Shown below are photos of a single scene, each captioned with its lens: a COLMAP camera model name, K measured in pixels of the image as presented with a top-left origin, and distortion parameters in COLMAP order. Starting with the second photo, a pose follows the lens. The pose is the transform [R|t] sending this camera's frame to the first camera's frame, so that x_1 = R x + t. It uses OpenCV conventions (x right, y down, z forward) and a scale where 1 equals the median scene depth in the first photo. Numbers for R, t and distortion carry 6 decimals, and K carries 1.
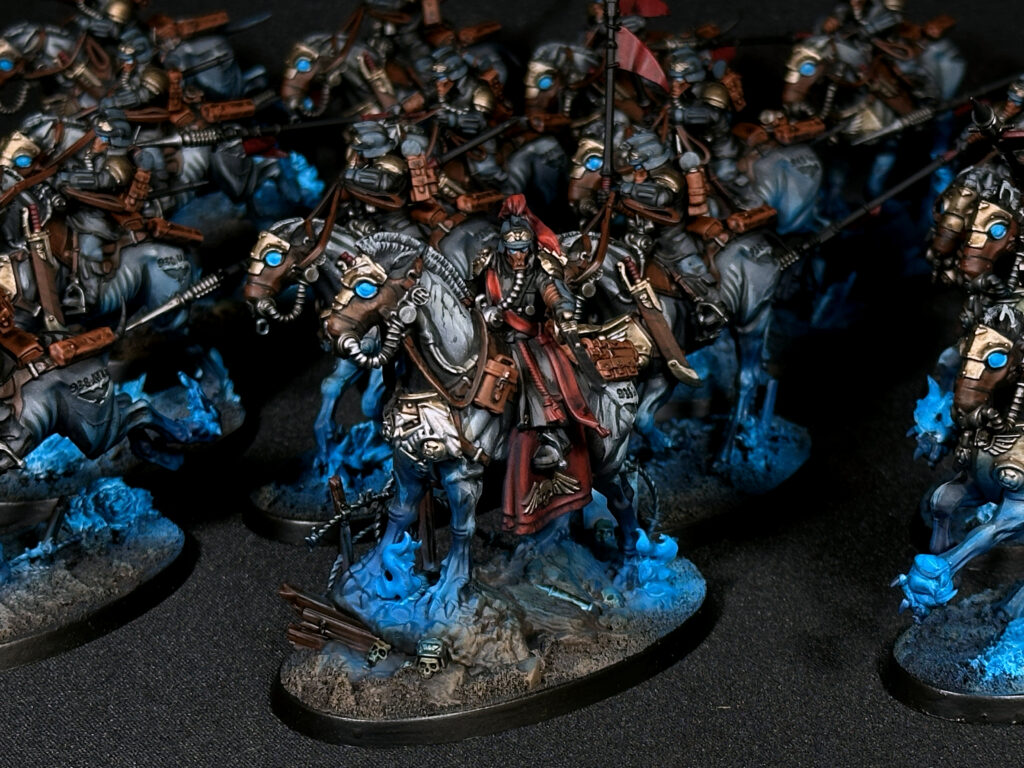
lens RADIAL K [[2784.2, 0, 510.1], [0, 2784.2, 388.3], [0, 0, 1]] dist [0.139975, 0.008034]
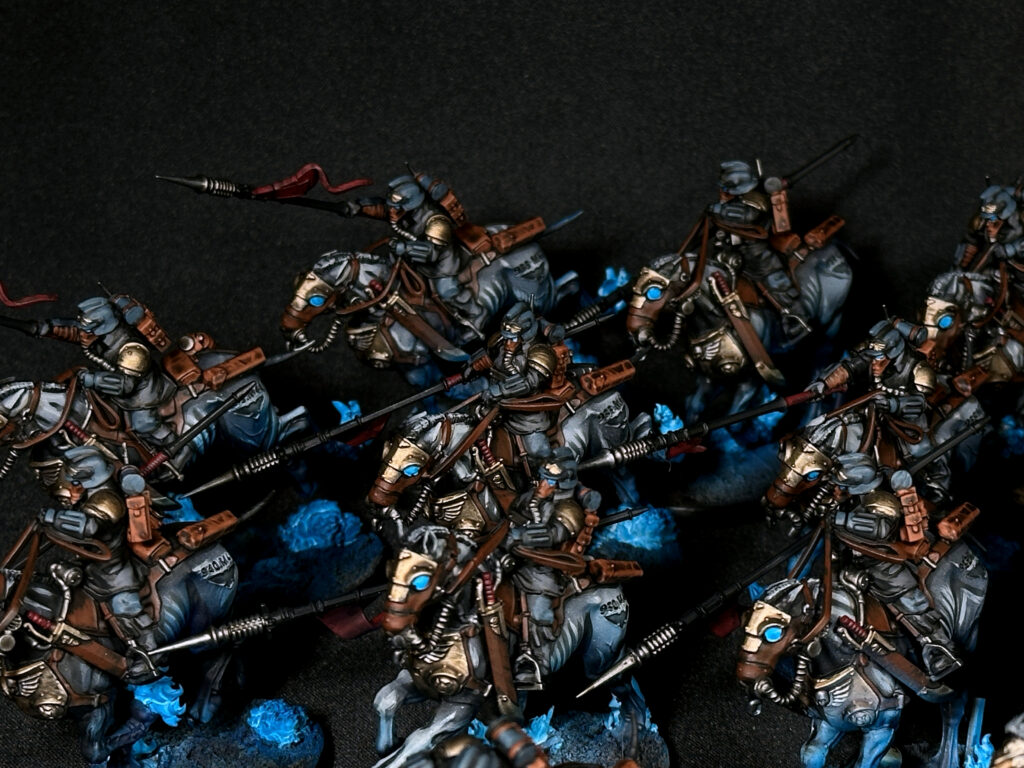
lens RADIAL K [[2784.2, 0, 510.1], [0, 2784.2, 388.3], [0, 0, 1]] dist [0.139975, 0.008034]
pose [[0.996932, -0.026471, 0.073657, -0.222083], [0.020629, 0.996664, 0.078967, -0.187555], [-0.075501, -0.077206, 0.994152, 0.149100]]
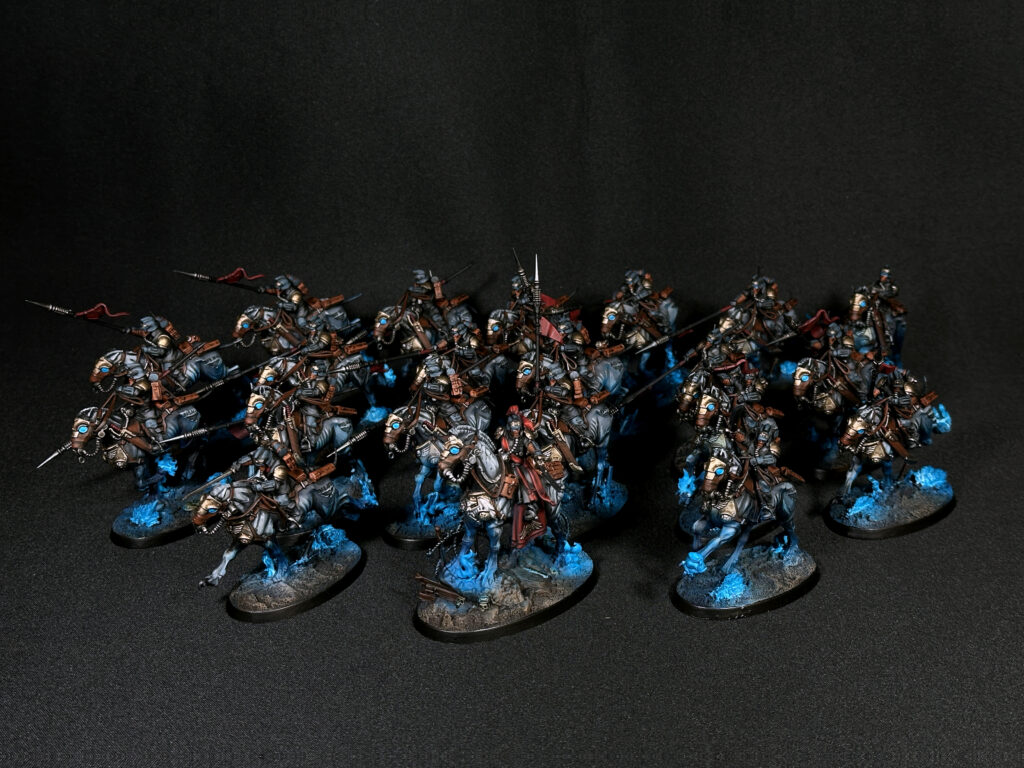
lens RADIAL K [[1526.6, 0, 512.0], [0, 1526.6, 384.0], [0, 0, 1]] dist [0.157529, 0.010410]
pose [[0.995574, -0.036751, 0.086500, -0.094803], [0.036895, 0.999319, -0.000065, -0.075107], [-0.086439, 0.003256, 0.996252, -0.247836]]
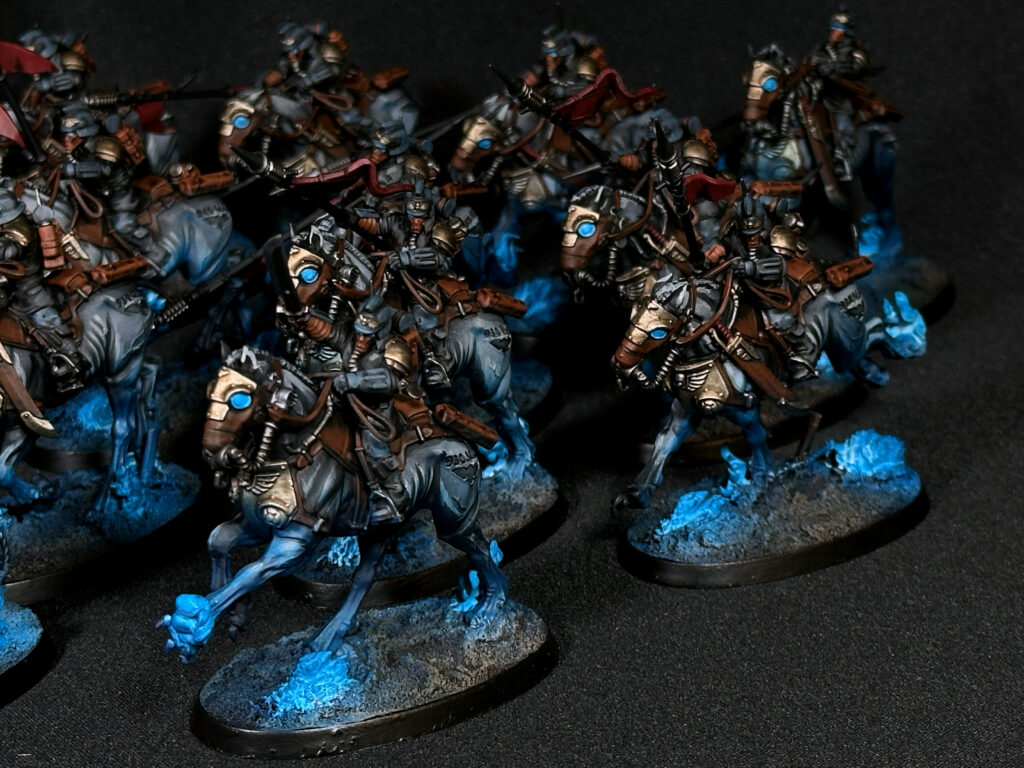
lens RADIAL K [[2784.2, 0, 510.1], [0, 2784.2, 388.3], [0, 0, 1]] dist [0.139975, 0.008034]
pose [[0.998703, -0.032232, 0.039419, 0.189217], [0.033055, 0.999245, -0.020401, 0.007582], [-0.038732, 0.021677, 0.999014, -0.017578]]
